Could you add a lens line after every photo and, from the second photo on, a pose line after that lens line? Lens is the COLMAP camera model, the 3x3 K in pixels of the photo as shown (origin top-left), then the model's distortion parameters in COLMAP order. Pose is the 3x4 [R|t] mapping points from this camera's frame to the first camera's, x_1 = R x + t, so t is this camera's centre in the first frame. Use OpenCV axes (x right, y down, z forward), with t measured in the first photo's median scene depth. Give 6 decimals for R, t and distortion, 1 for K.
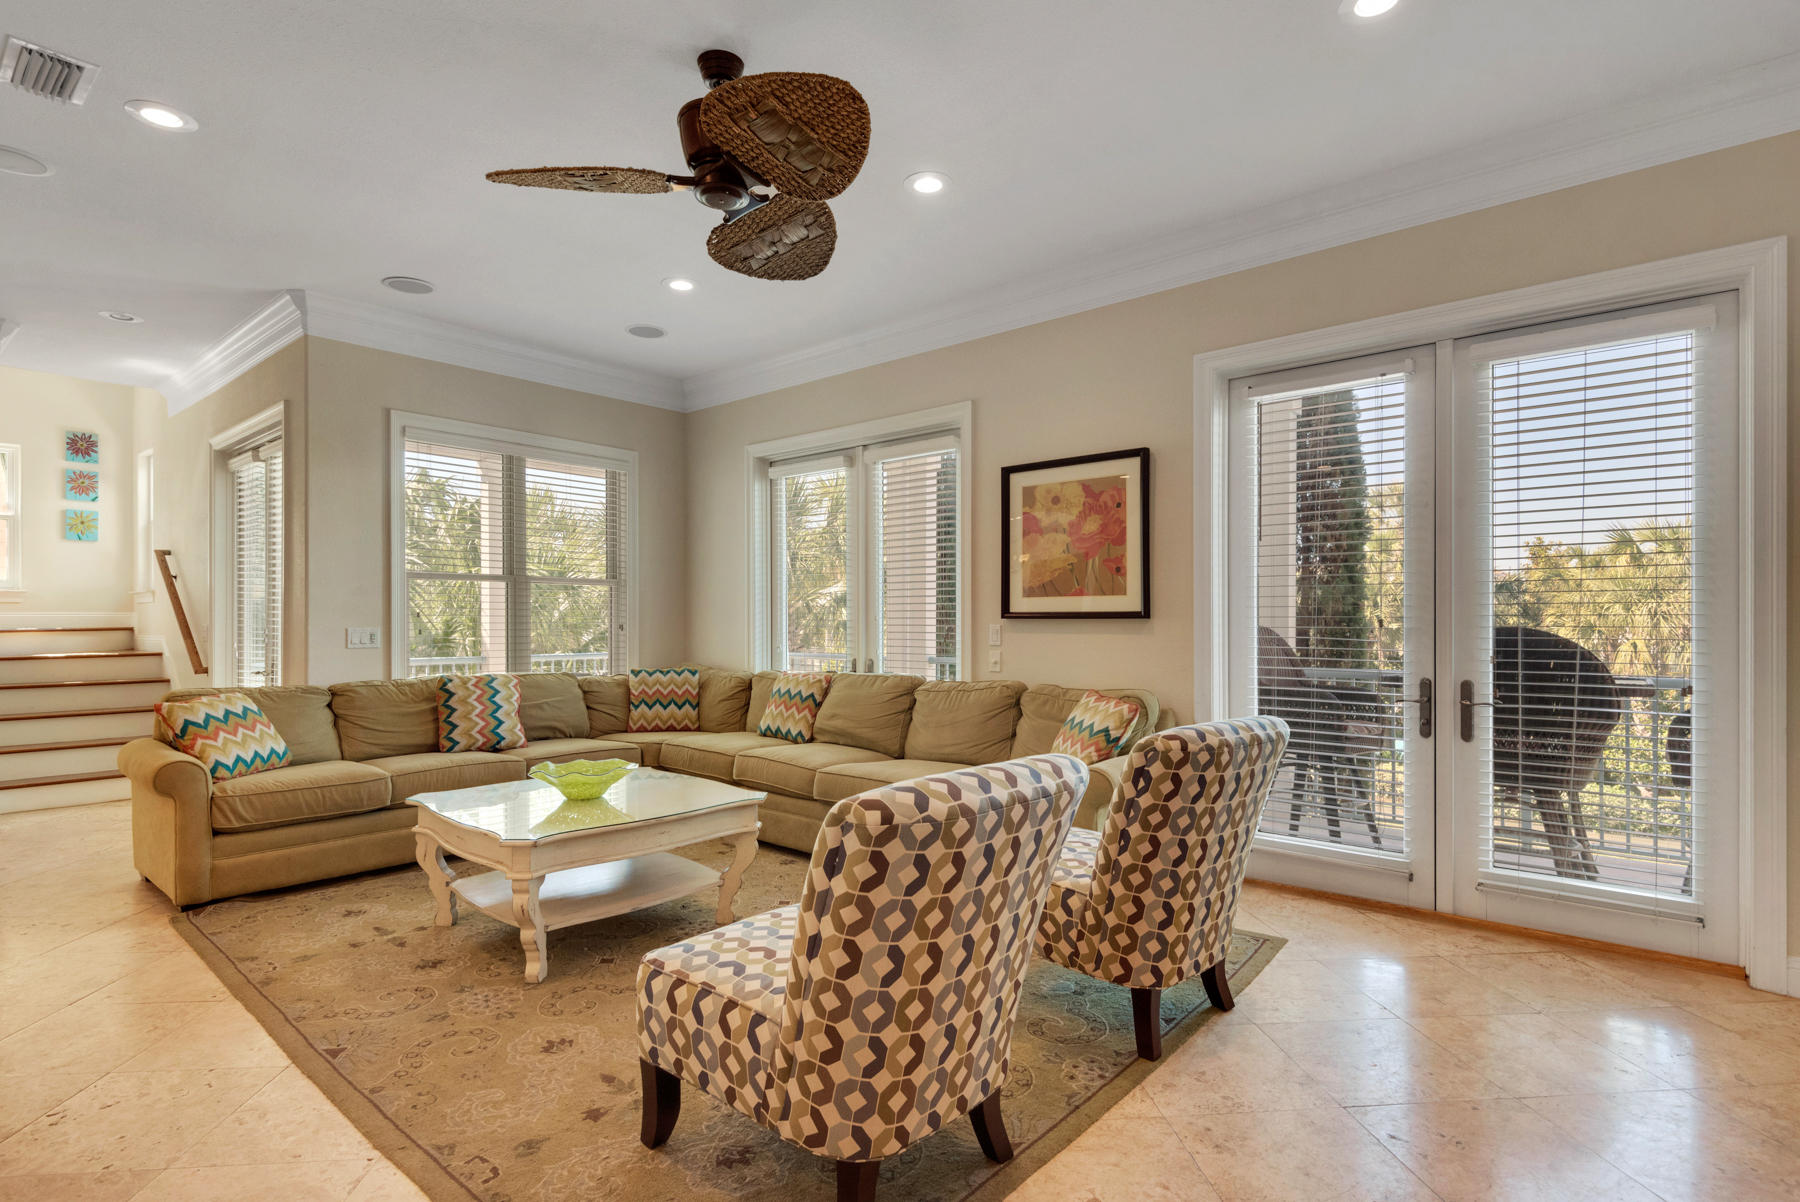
lens RADIAL K [[919.3, 0, 915.2], [0, 919.3, 598.8], [0, 0, 1]] dist [0.043988, -0.000661]
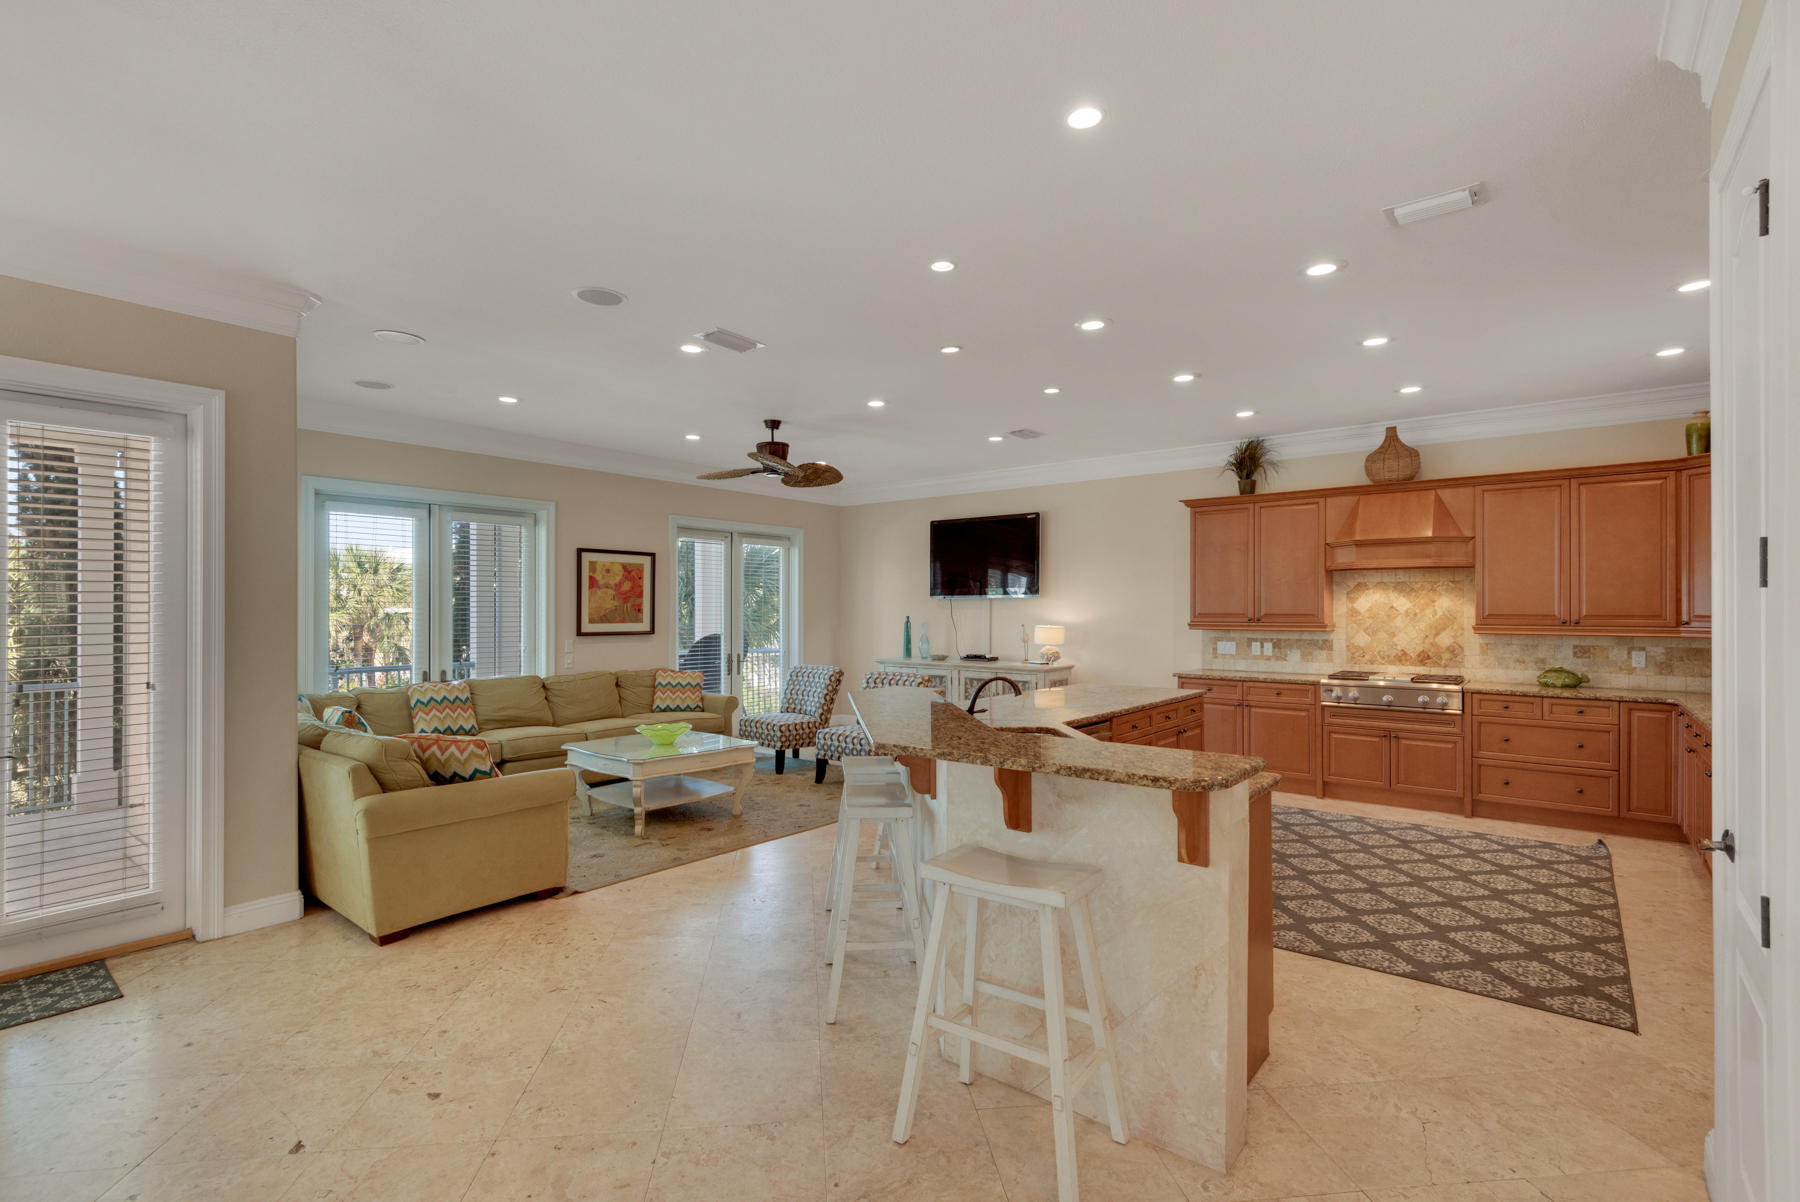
lens RADIAL K [[823.5, 0, 887.9], [0, 823.5, 601.9], [0, 0, 1]] dist [0.015507, -0.005269]
pose [[-0.043507, 0.016774, 0.998912, -1.489795], [-0.013461, 0.999758, -0.017374, -0.023767], [-0.998962, -0.014202, -0.043271, 0.498351]]
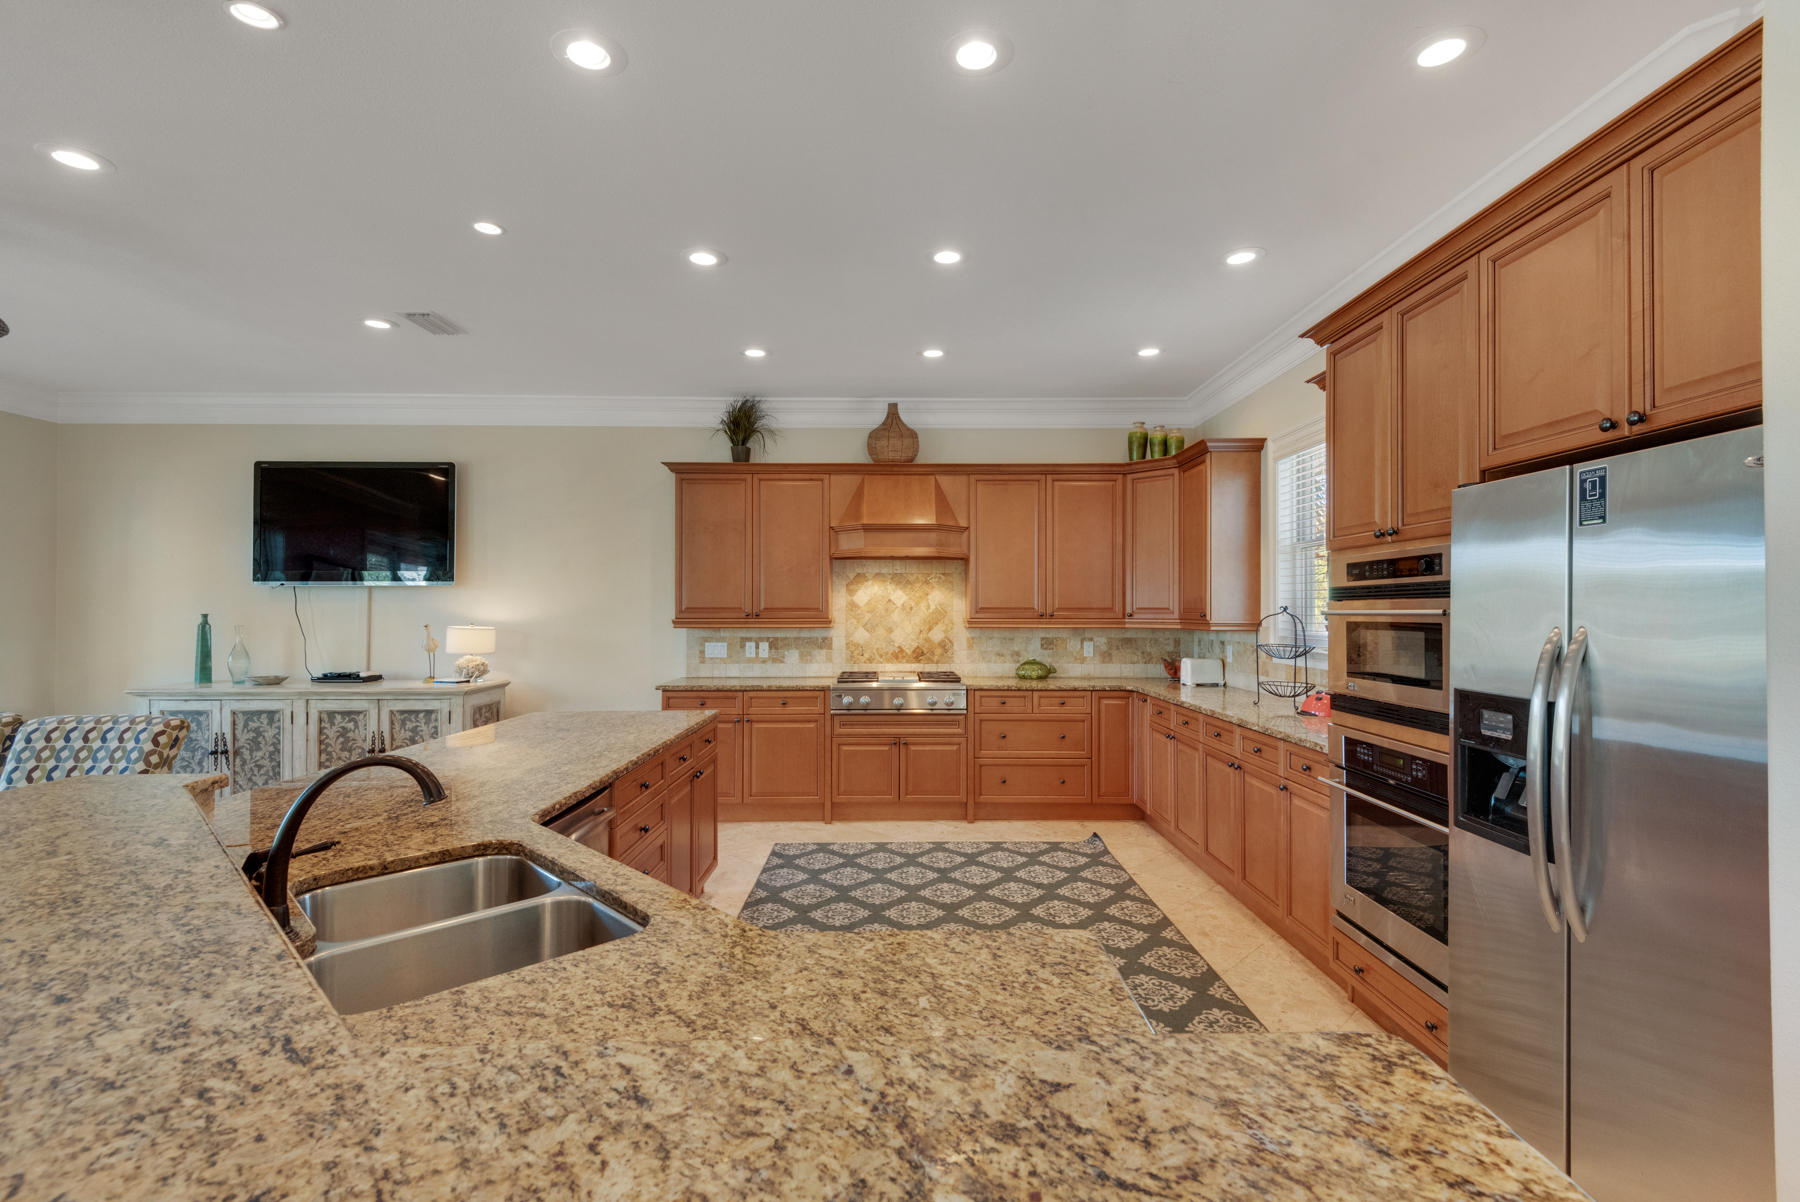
lens RADIAL K [[823.5, 0, 918.0], [0, 823.5, 602.3], [0, 0, 1]] dist [0.015507, -0.005269]
pose [[-0.681619, 0.012154, 0.731606, -1.112988], [-0.004922, 0.999763, -0.021194, -0.020838], [-0.731691, -0.018047, -0.681398, 0.430823]]
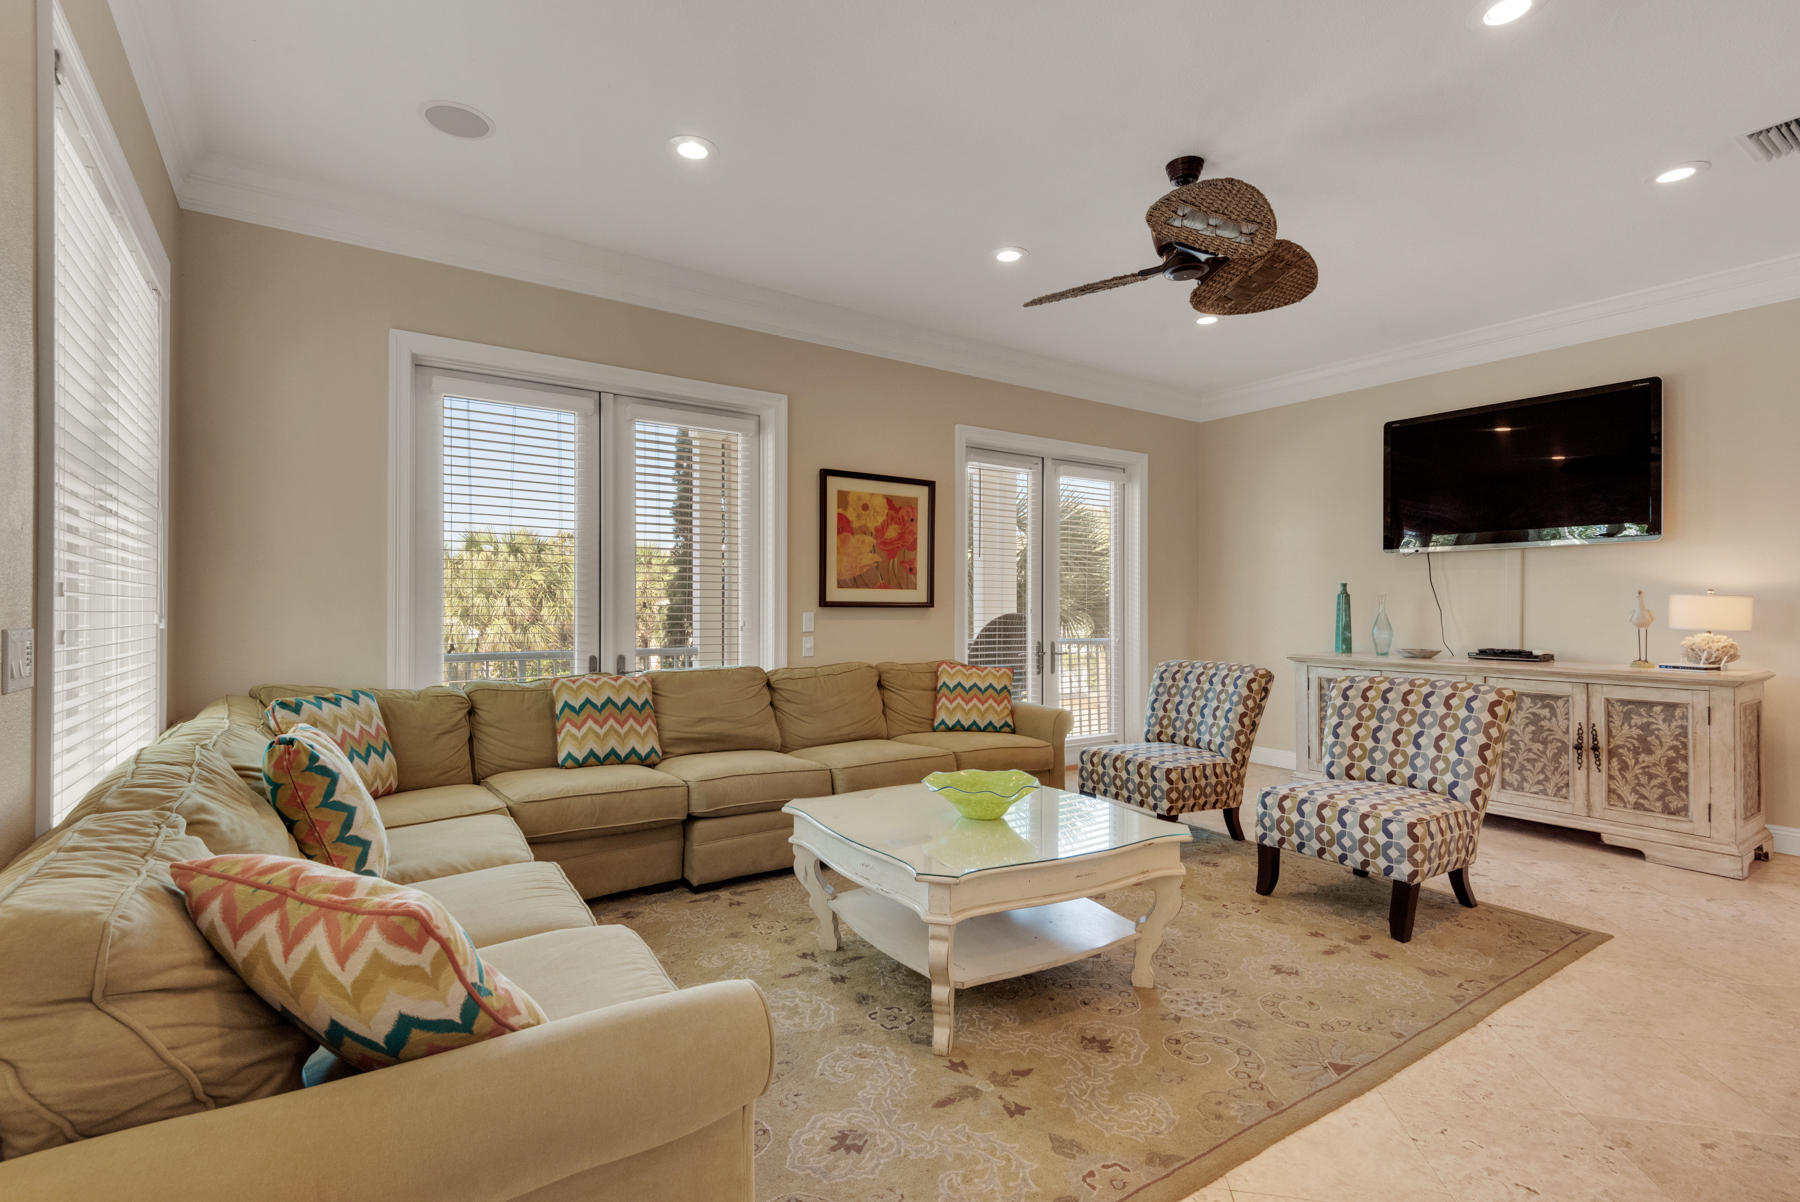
lens RADIAL K [[823.5, 0, 895.4], [0, 823.5, 604.6], [0, 0, 1]] dist [0.015507, -0.005269]
pose [[0.238570, 0.012919, 0.971039, -0.844753], [-0.018670, 0.999788, -0.008714, 0.025834], [-0.970946, -0.016050, 0.238761, 0.692411]]
